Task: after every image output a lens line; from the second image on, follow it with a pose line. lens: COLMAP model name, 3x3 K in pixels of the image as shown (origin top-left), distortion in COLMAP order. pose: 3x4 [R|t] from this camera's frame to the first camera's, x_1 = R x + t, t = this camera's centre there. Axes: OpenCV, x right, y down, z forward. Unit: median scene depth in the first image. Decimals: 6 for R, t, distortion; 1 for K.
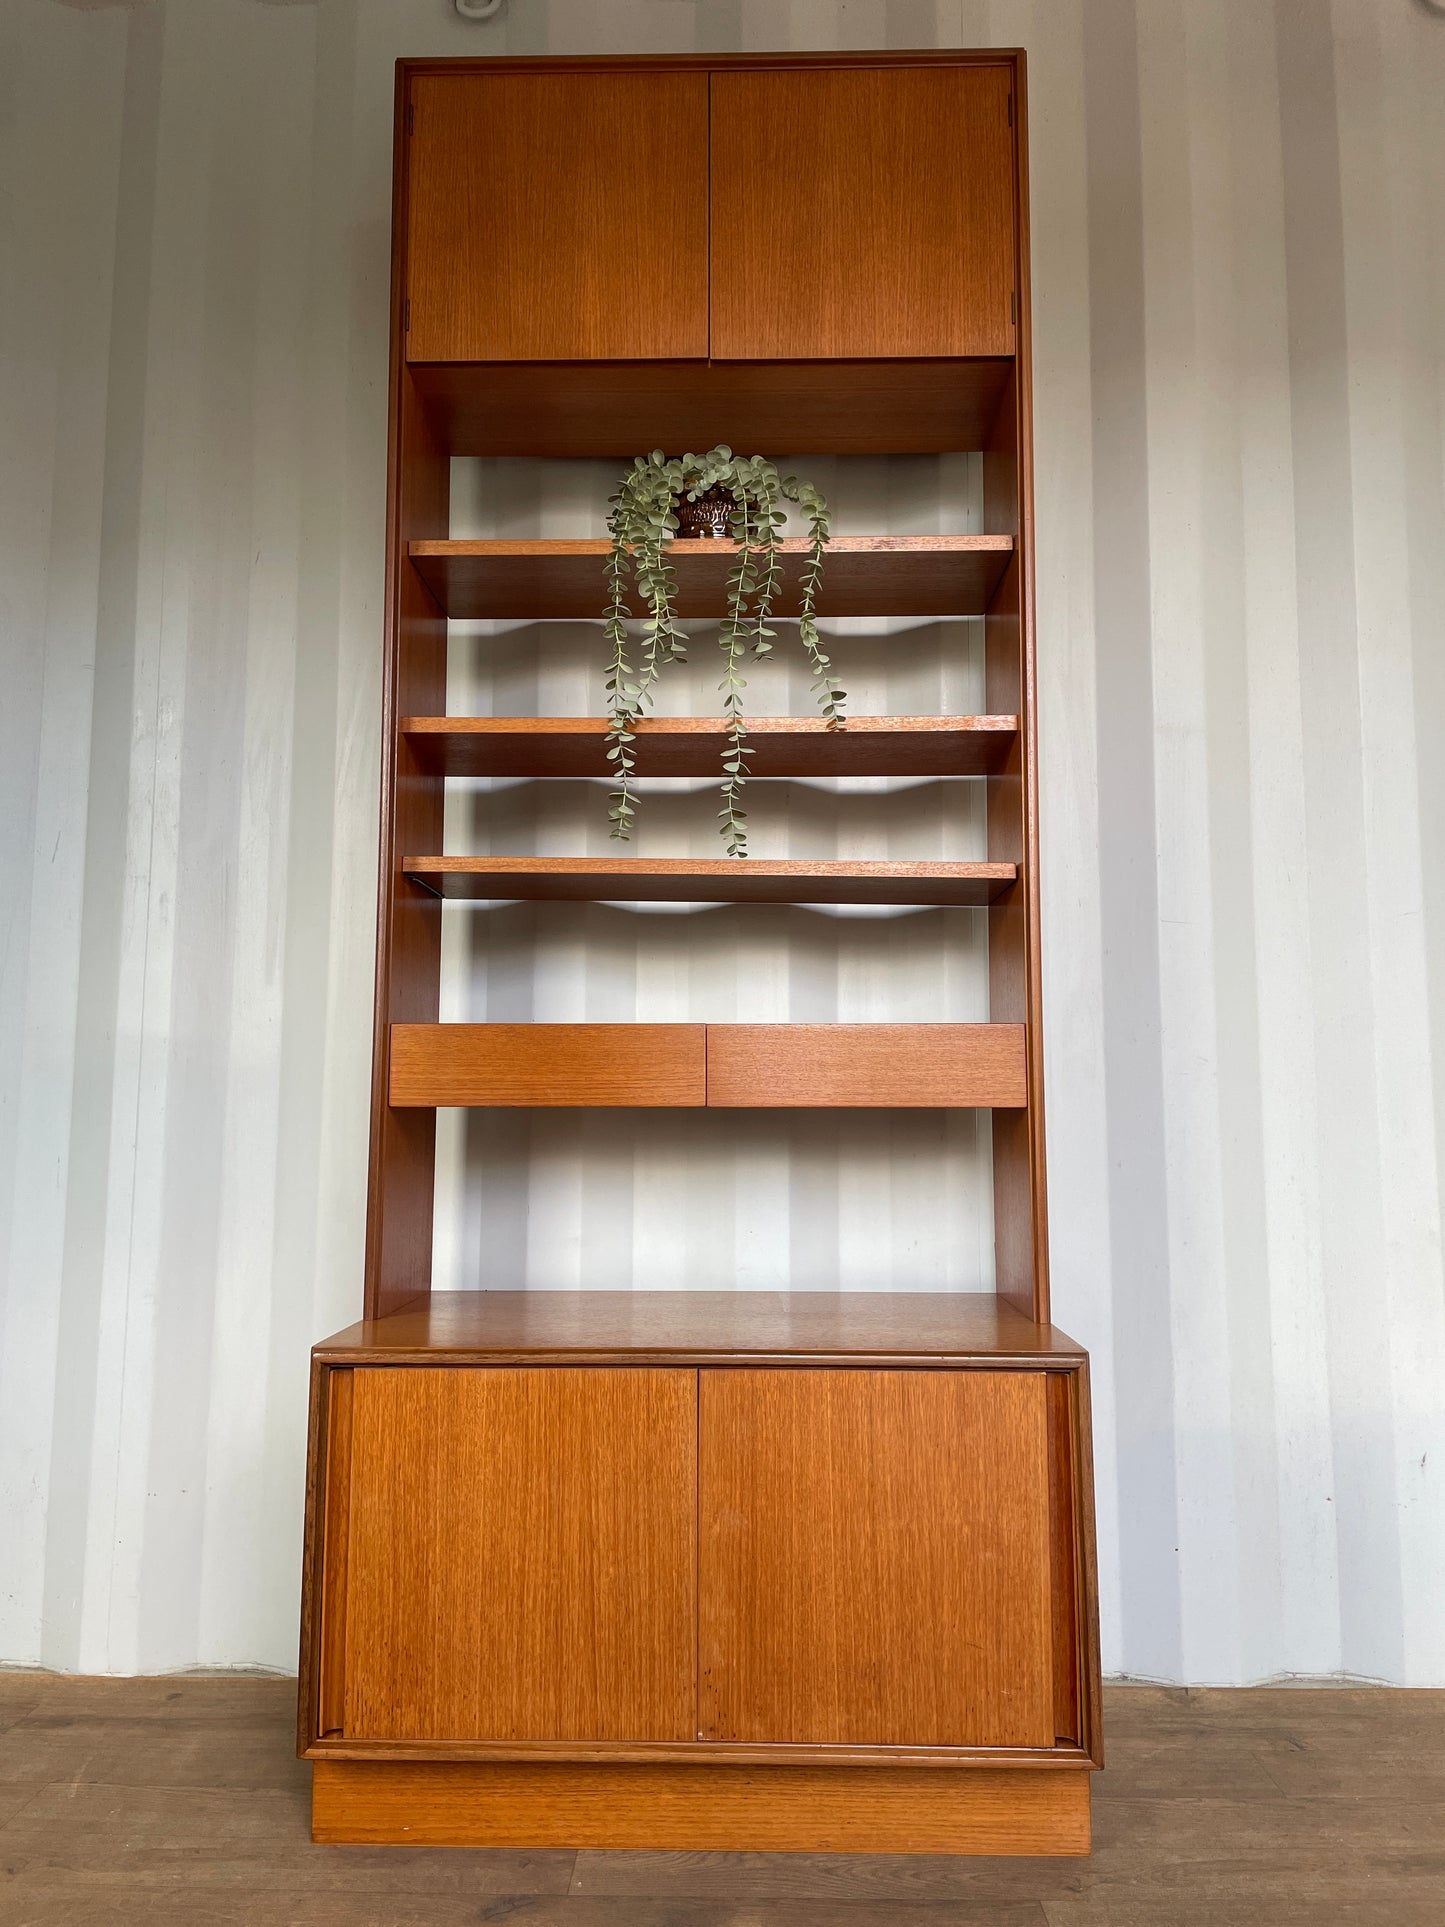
lens RADIAL K [[1479.6, 0, 722.6], [0, 1479.6, 968.9], [0, 0, 1]] dist [0.071542, -0.109576]
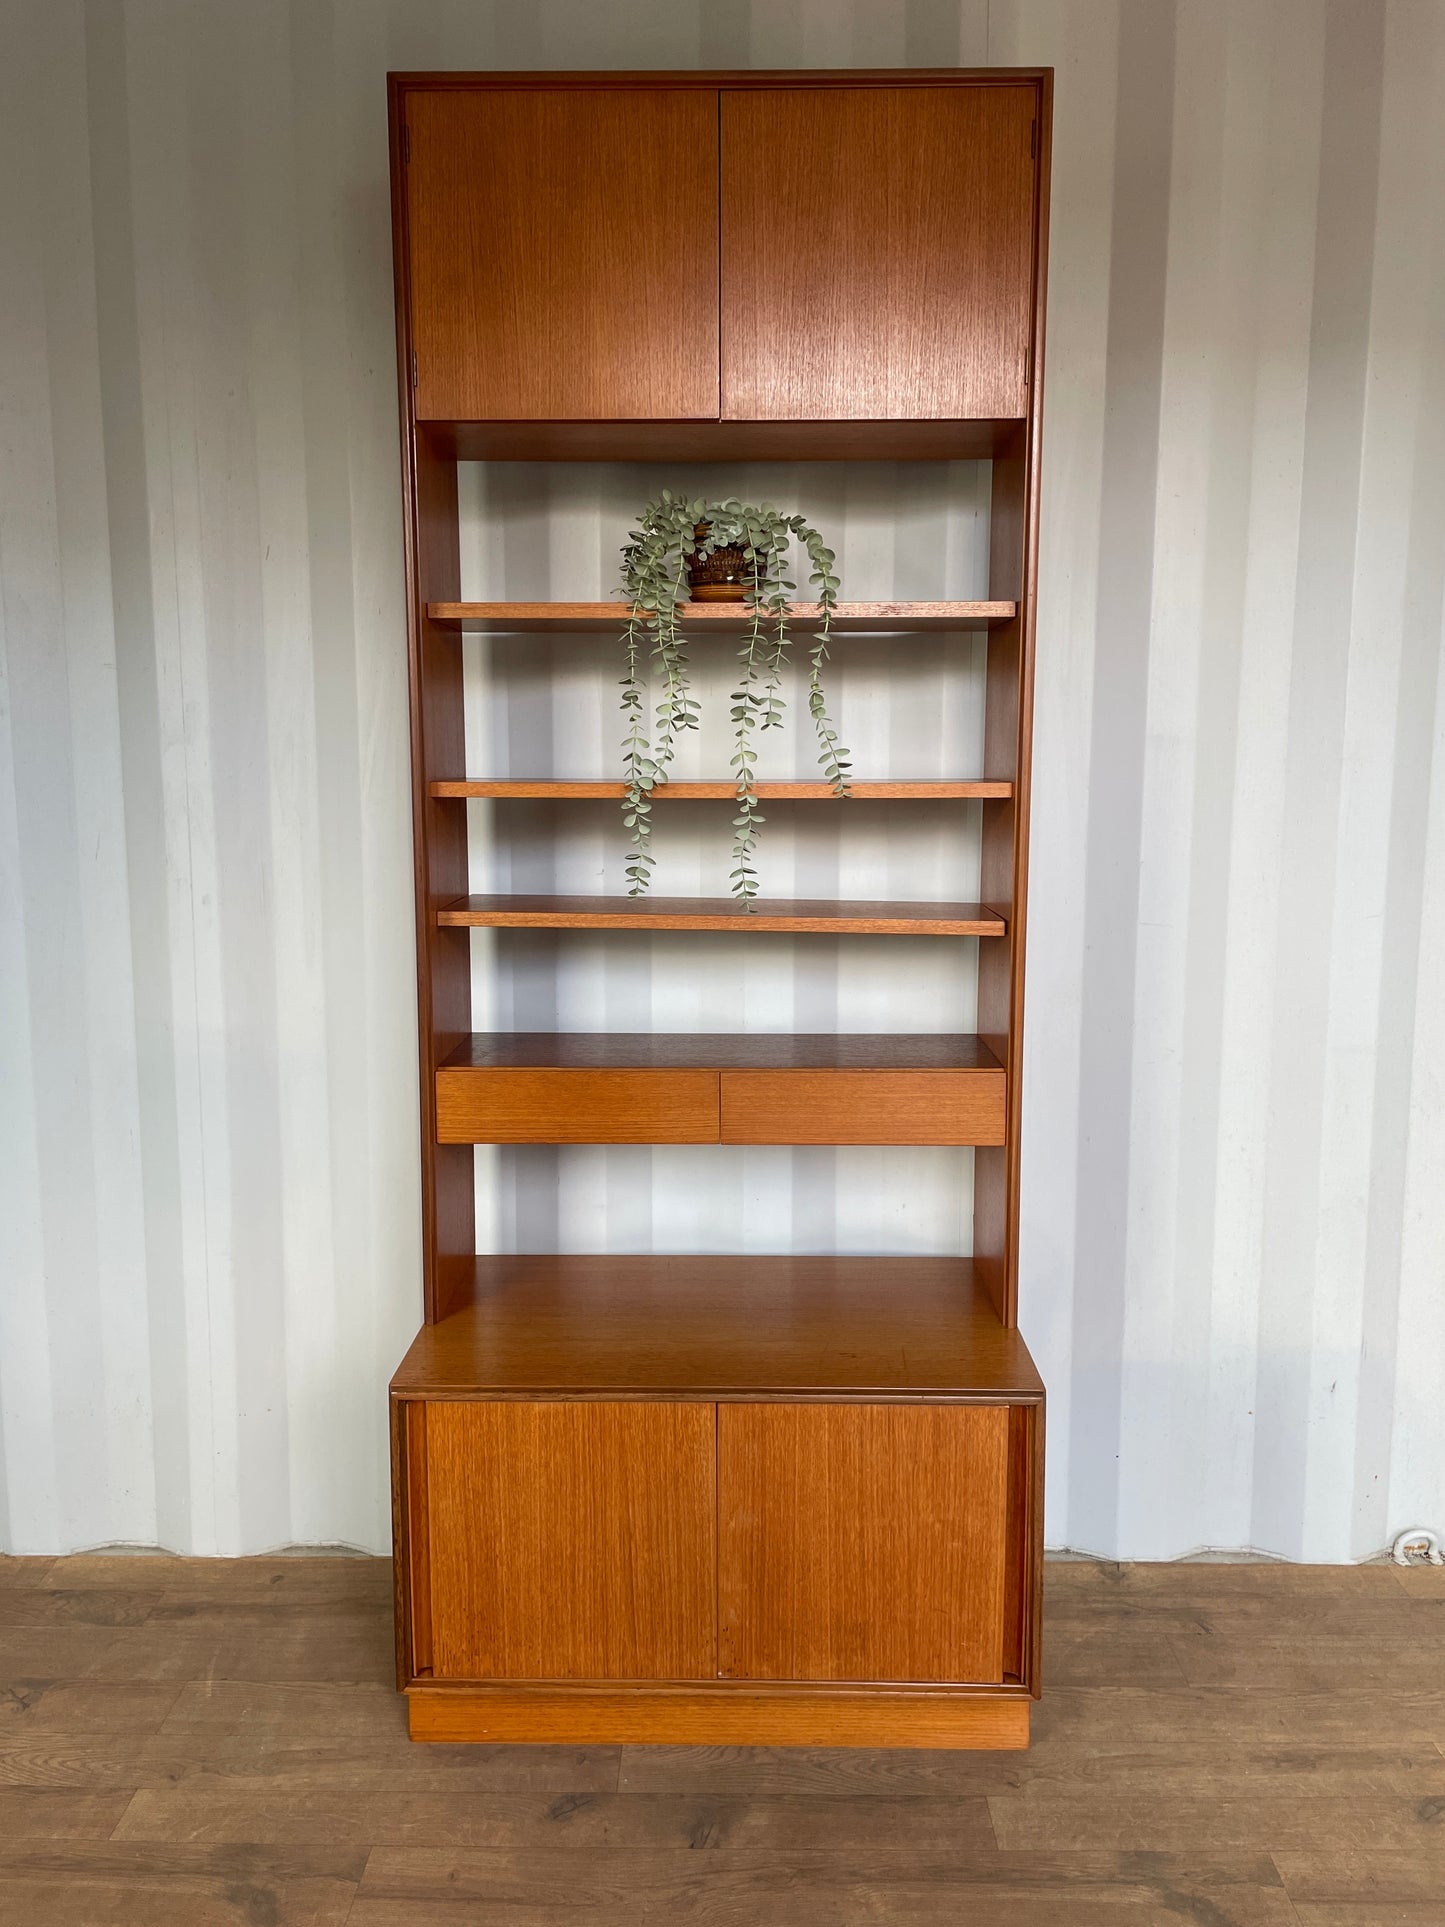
lens RADIAL K [[1516.0, 0, 723.7], [0, 1516.0, 948.1], [0, 0, 1]] dist [0.066131, -0.095118]
pose [[0.999969, -0.003402, 0.007142, -0.016384], [0.001572, 0.970249, 0.242105, -0.338329], [-0.007753, -0.242086, 0.970224, -0.082122]]
